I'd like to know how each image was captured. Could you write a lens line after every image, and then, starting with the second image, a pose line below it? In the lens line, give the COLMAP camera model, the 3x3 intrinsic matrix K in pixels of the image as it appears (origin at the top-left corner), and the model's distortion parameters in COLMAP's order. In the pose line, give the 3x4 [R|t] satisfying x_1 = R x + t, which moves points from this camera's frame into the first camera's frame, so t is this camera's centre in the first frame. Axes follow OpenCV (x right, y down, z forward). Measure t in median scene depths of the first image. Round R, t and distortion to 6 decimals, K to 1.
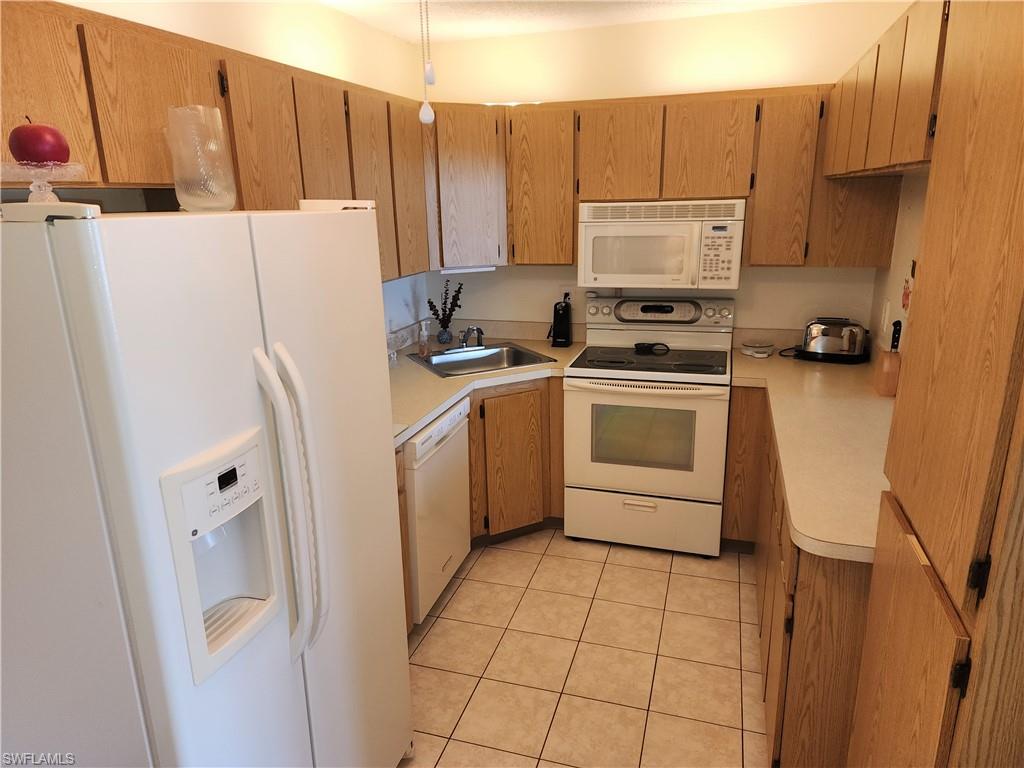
lens RADIAL K [[685.4, 0, 522.7], [0, 685.4, 396.1], [0, 0, 1]] dist [0.074819, -0.077949]
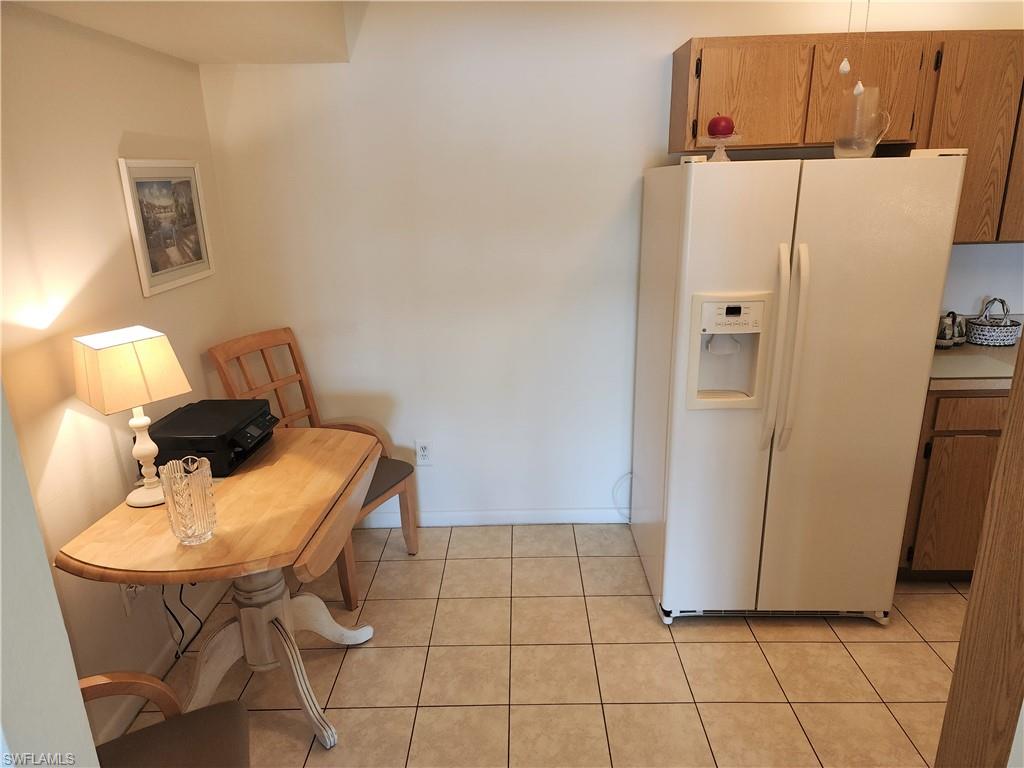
lens RADIAL K [[685.4, 0, 522.7], [0, 685.4, 396.1], [0, 0, 1]] dist [0.074819, -0.077949]
pose [[0.281068, 0.298982, -0.911927, 0.898875], [-0.248249, 0.940541, 0.231850, 0.037280], [0.927024, 0.161219, 0.338578, -0.067638]]
